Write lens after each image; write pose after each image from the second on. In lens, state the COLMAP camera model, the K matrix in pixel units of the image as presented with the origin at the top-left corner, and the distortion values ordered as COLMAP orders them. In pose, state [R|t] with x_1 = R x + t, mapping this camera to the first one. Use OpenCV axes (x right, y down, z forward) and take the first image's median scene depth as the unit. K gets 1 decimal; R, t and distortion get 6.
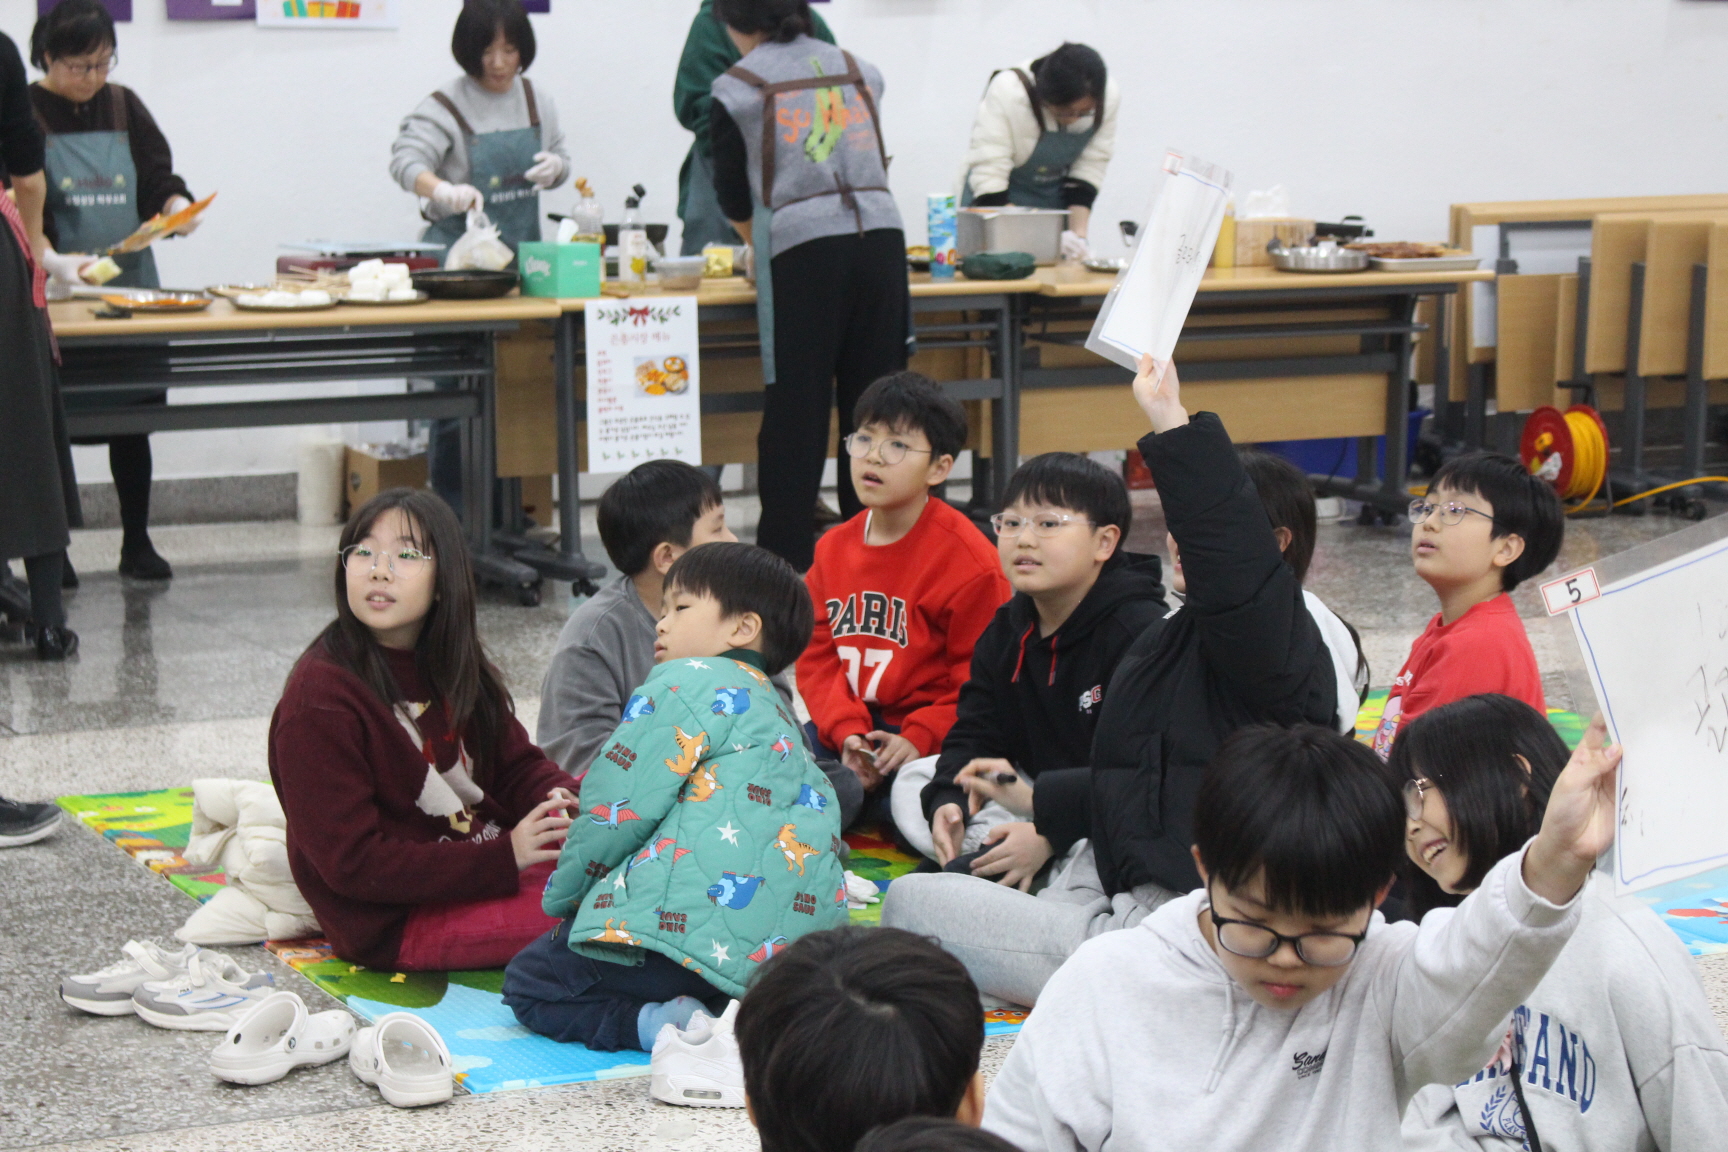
lens RADIAL K [[2922.4, 0, 864.0], [0, 2922.4, 576.0], [0, 0, 1]] dist [0.012845, -2.324276]
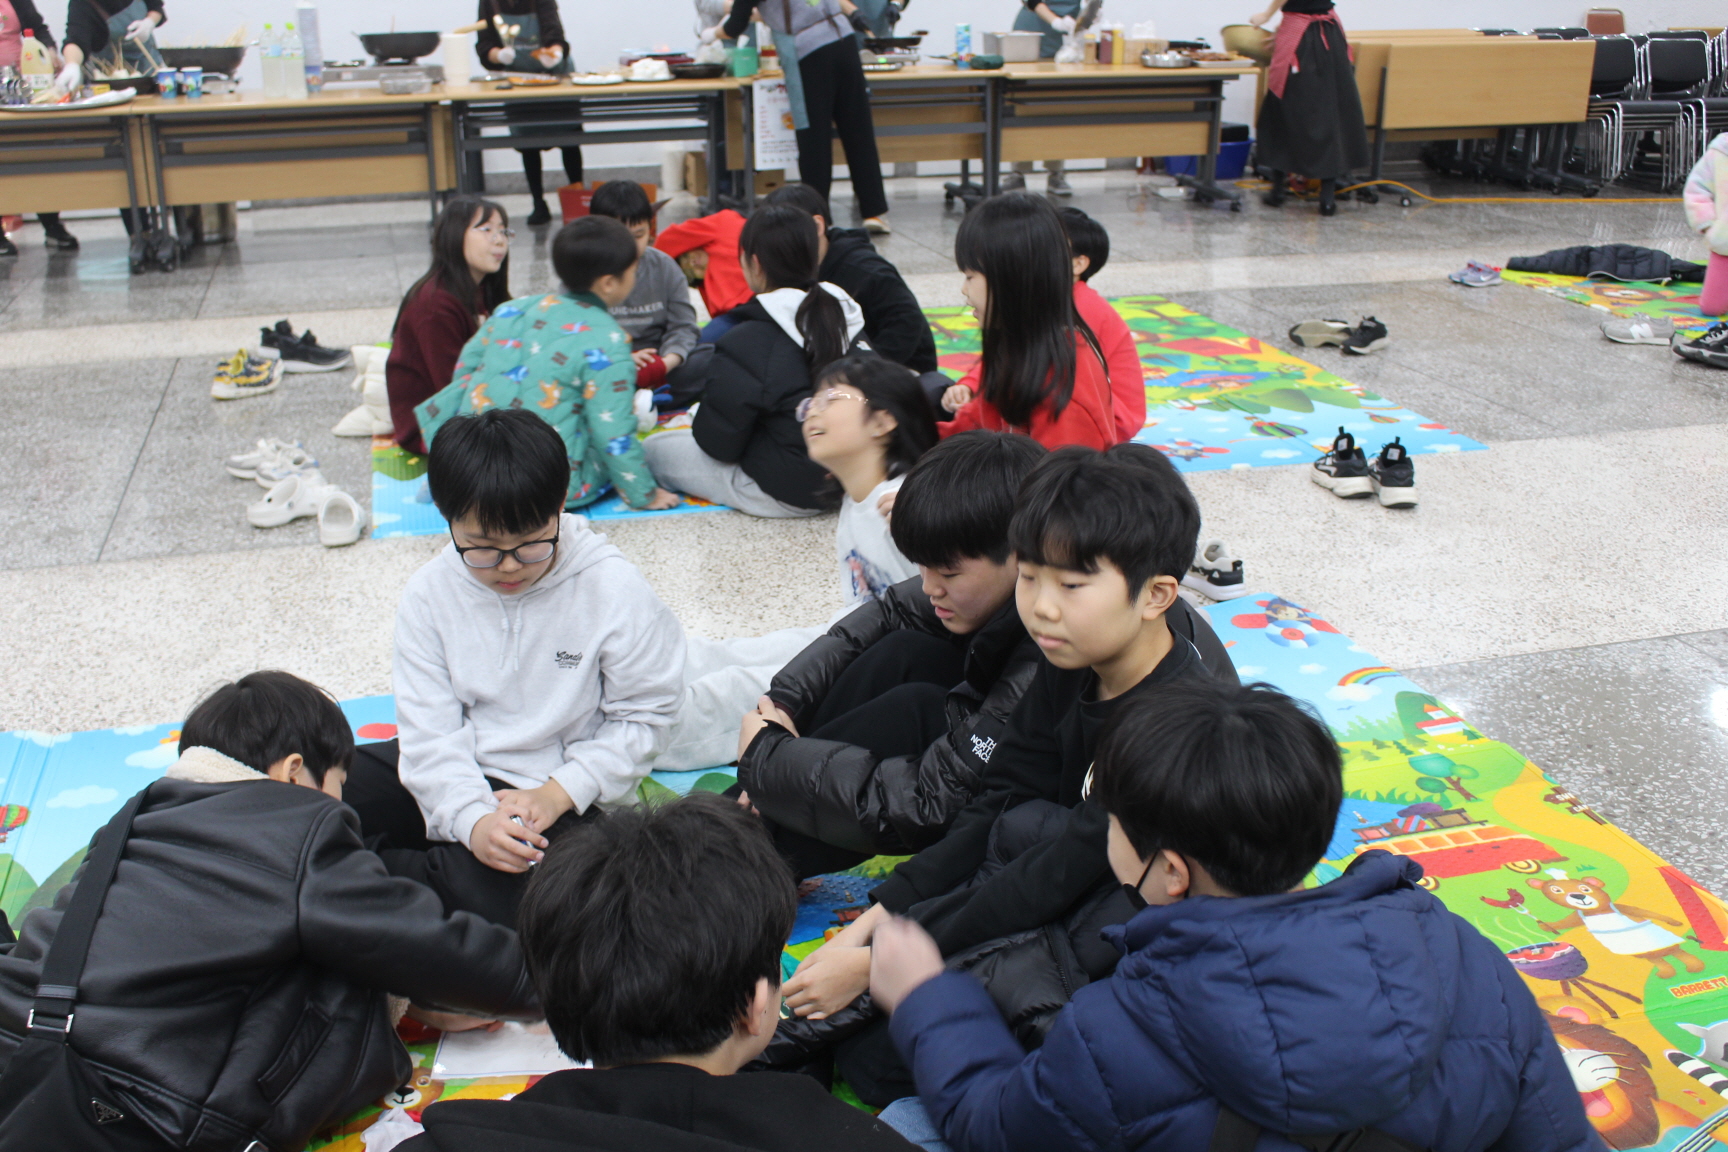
lens RADIAL K [[1187.2, 0, 864.0], [0, 1187.2, 576.0], [0, 0, 1]] dist [-0.063399, 0.000260]
pose [[0.983398, 0.075297, -0.165100, 0.122433], [-0.021849, 0.952357, 0.304203, -0.014435], [0.180139, -0.295545, 0.938191, 0.136966]]
